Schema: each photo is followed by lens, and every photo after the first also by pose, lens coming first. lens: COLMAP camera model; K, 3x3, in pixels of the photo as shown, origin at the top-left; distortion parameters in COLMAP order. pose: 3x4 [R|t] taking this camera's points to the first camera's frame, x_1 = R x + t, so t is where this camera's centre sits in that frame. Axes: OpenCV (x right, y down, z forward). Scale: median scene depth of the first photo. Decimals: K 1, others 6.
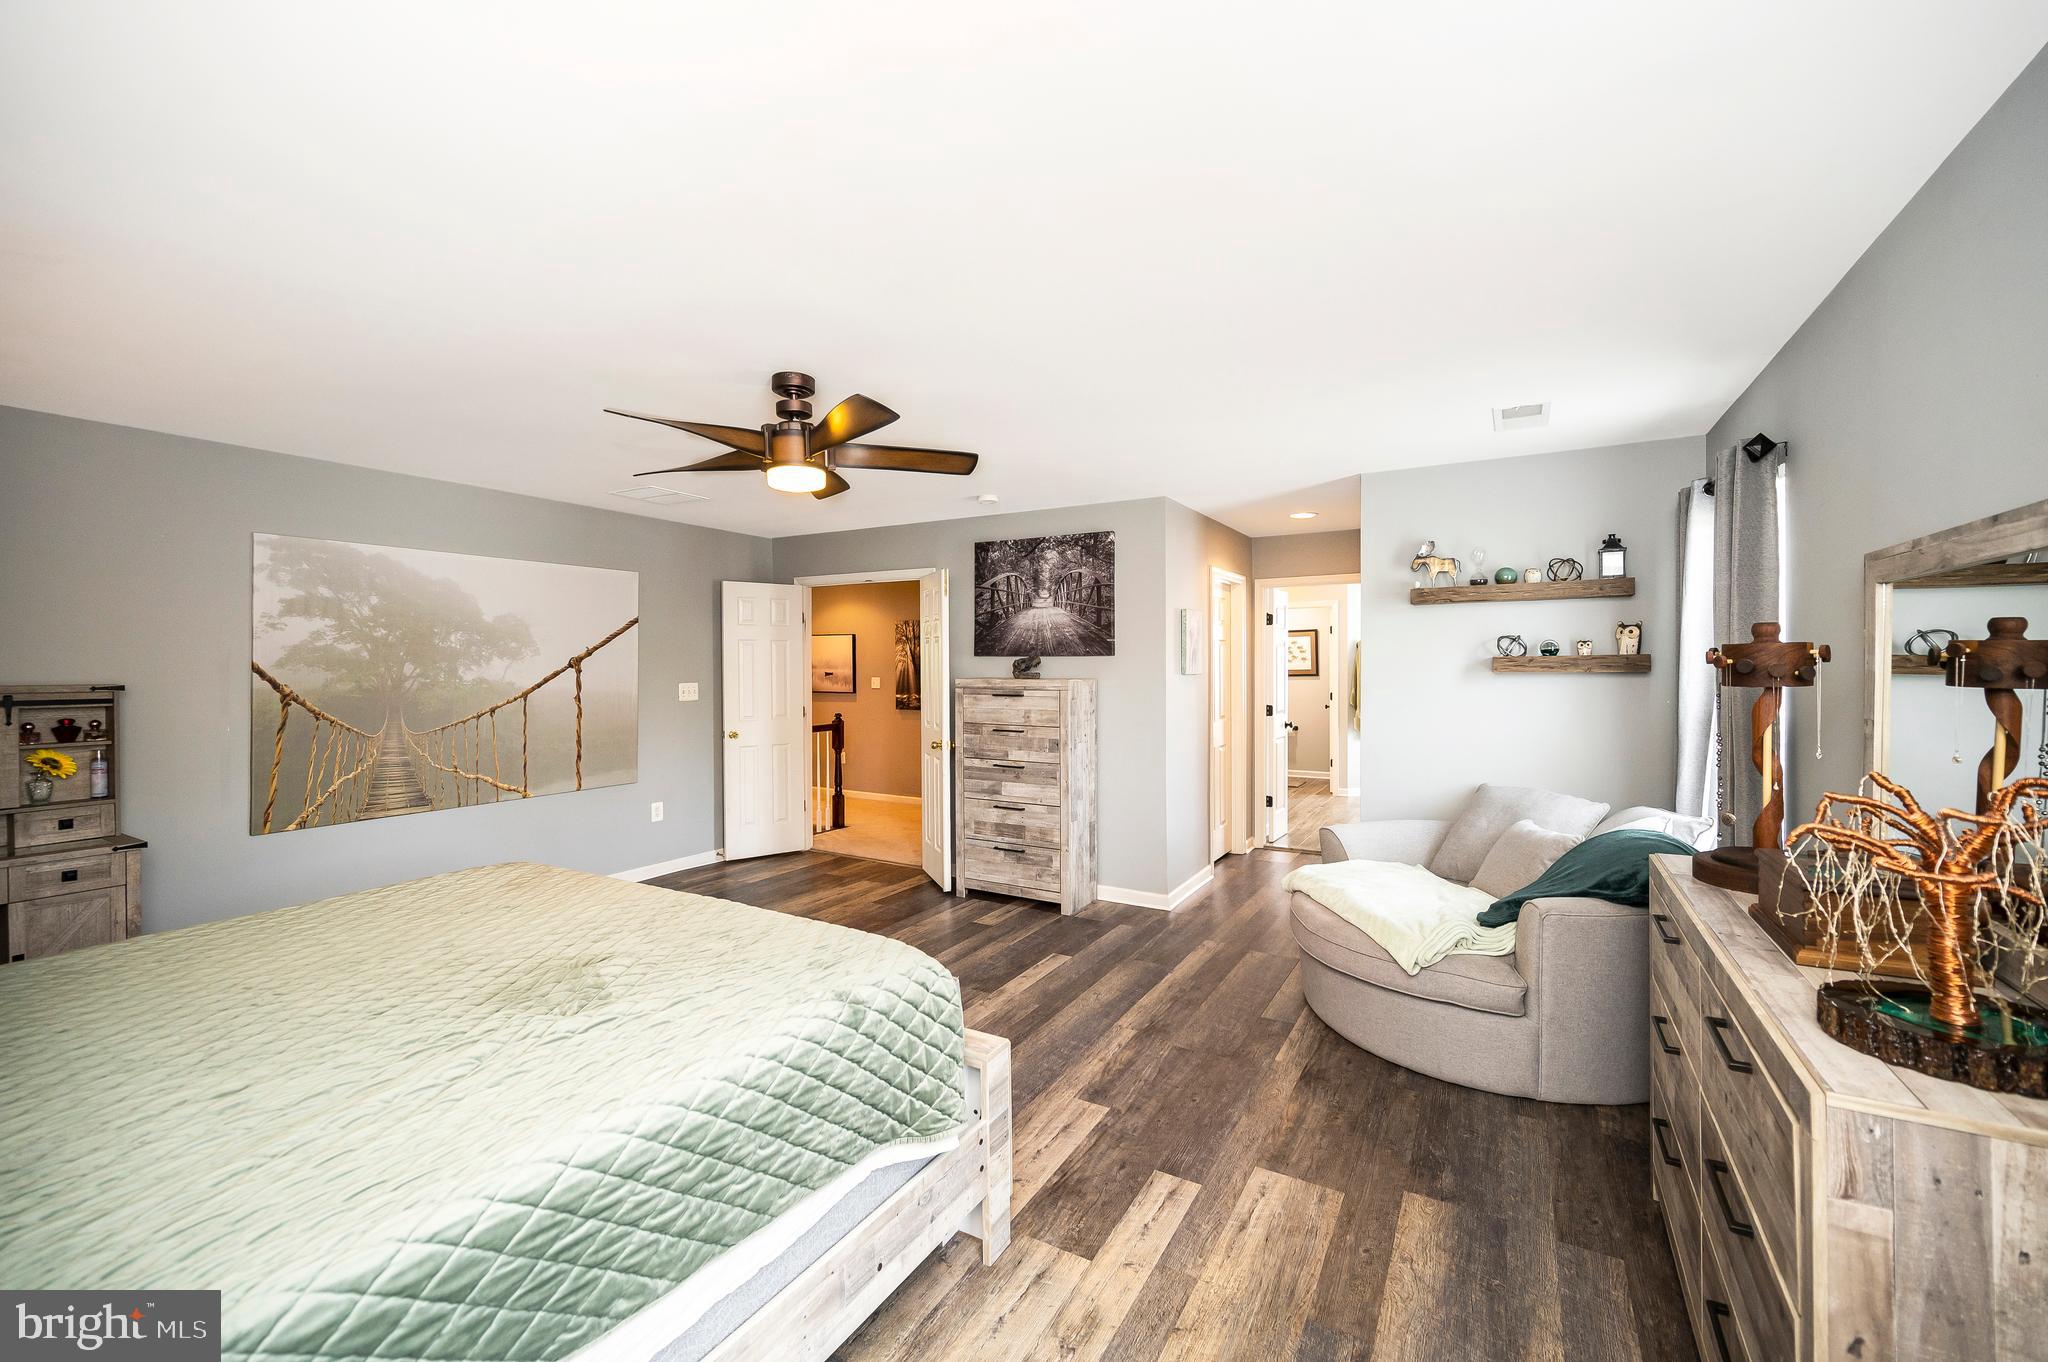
lens RADIAL K [[849.2, 0, 1030.5], [0, 849.2, 668.1], [0, 0, 1]] dist [0.001211, 0.000195]
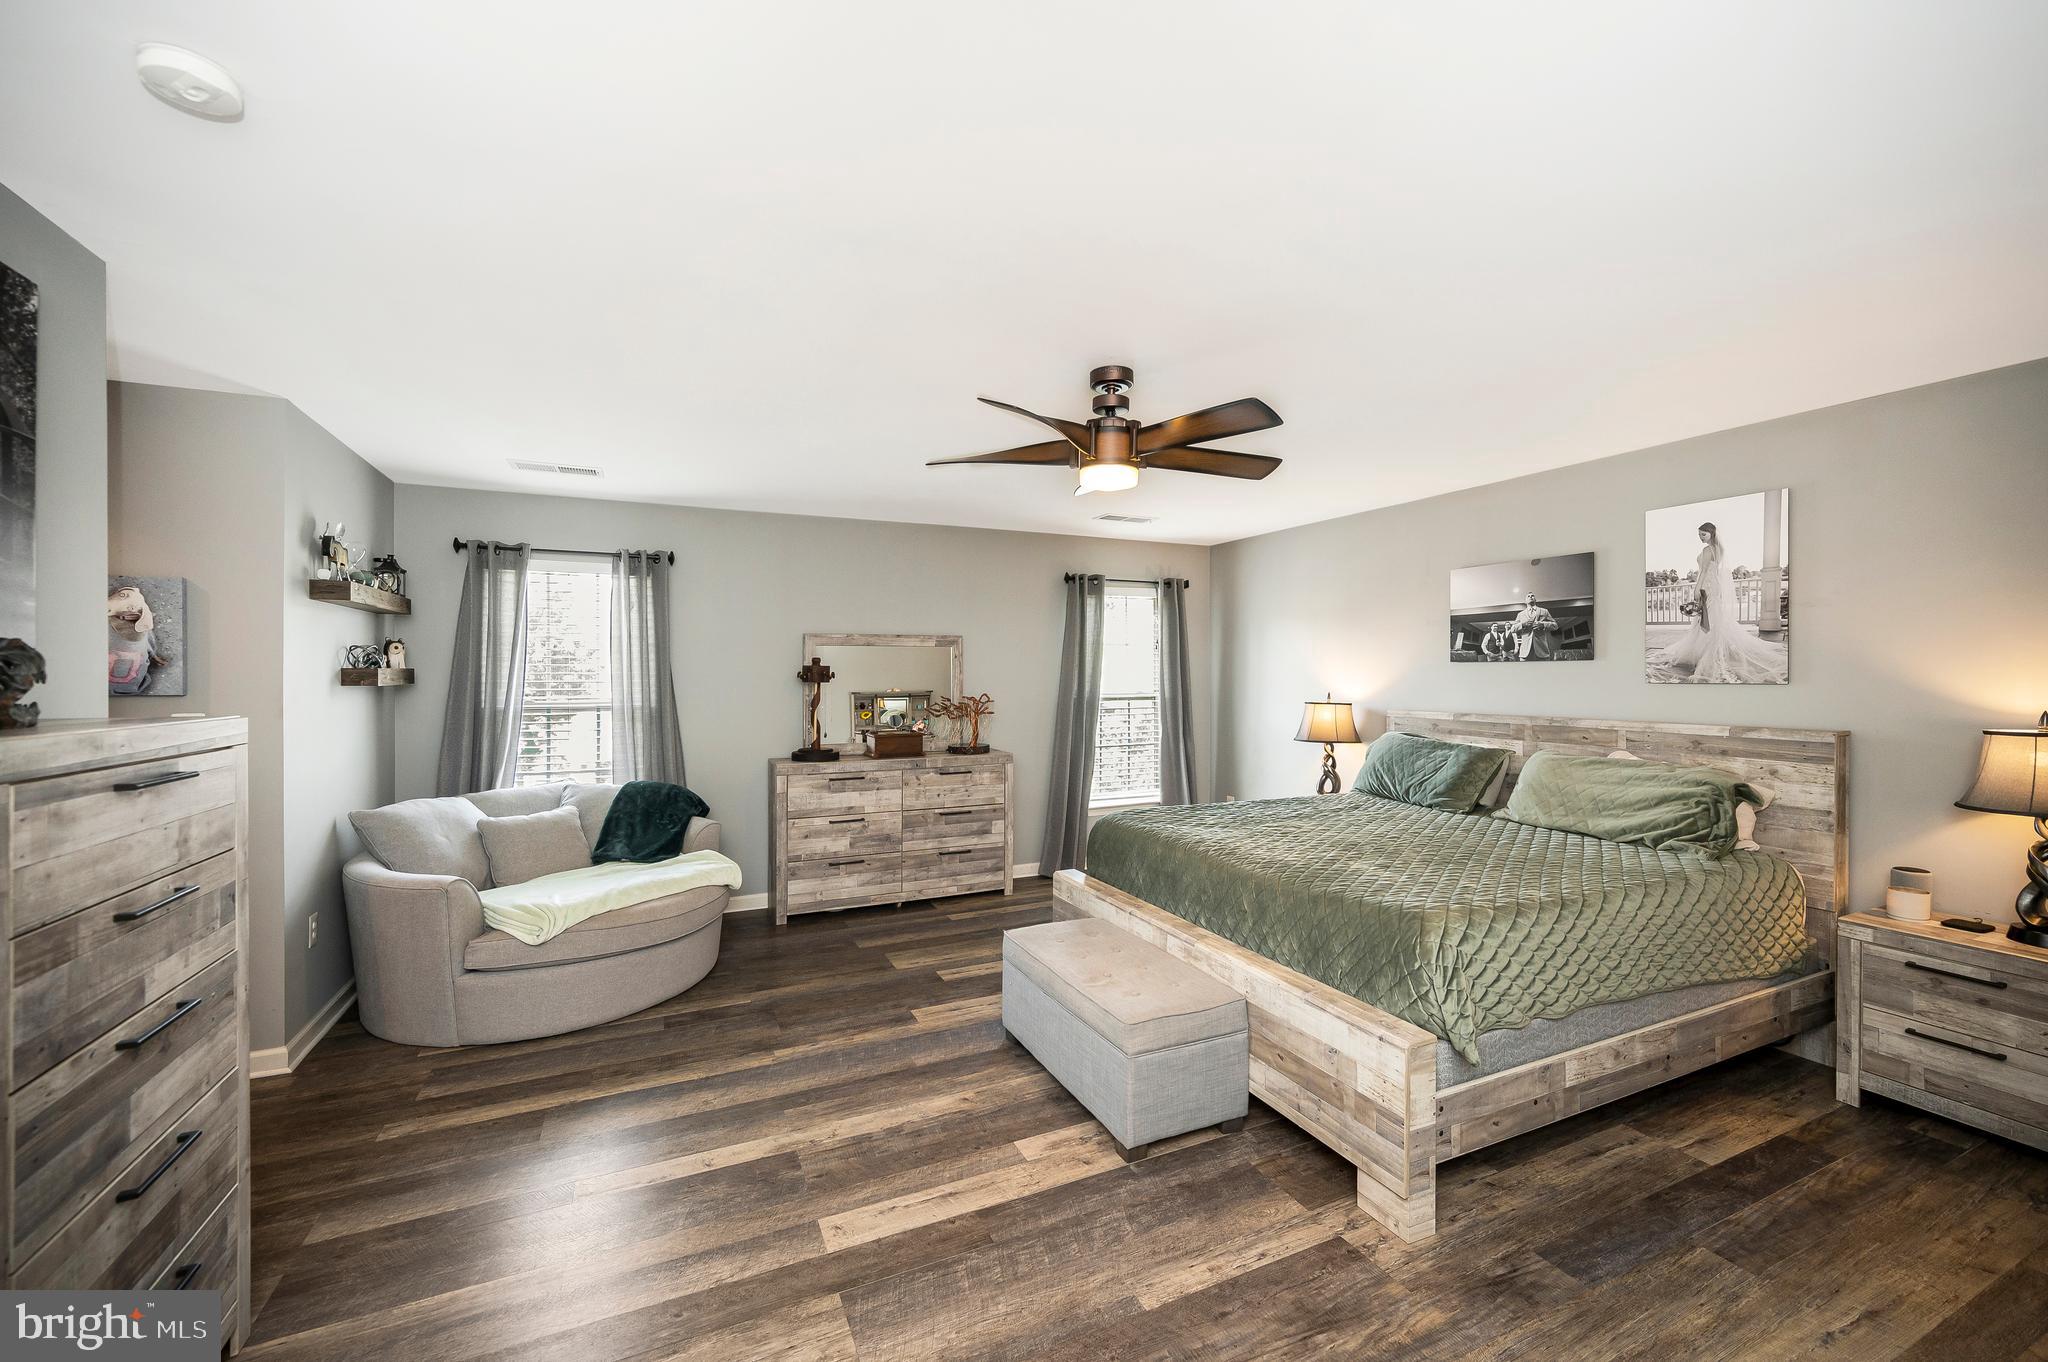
lens RADIAL K [[849.2, 0, 1030.5], [0, 849.2, 668.1], [0, 0, 1]] dist [0.001211, 0.000195]
pose [[-0.826503, 0.009832, 0.562846, -0.750515], [0.006073, 0.999945, -0.008550, 0.003768], [-0.562899, -0.003648, -0.826517, 1.856498]]
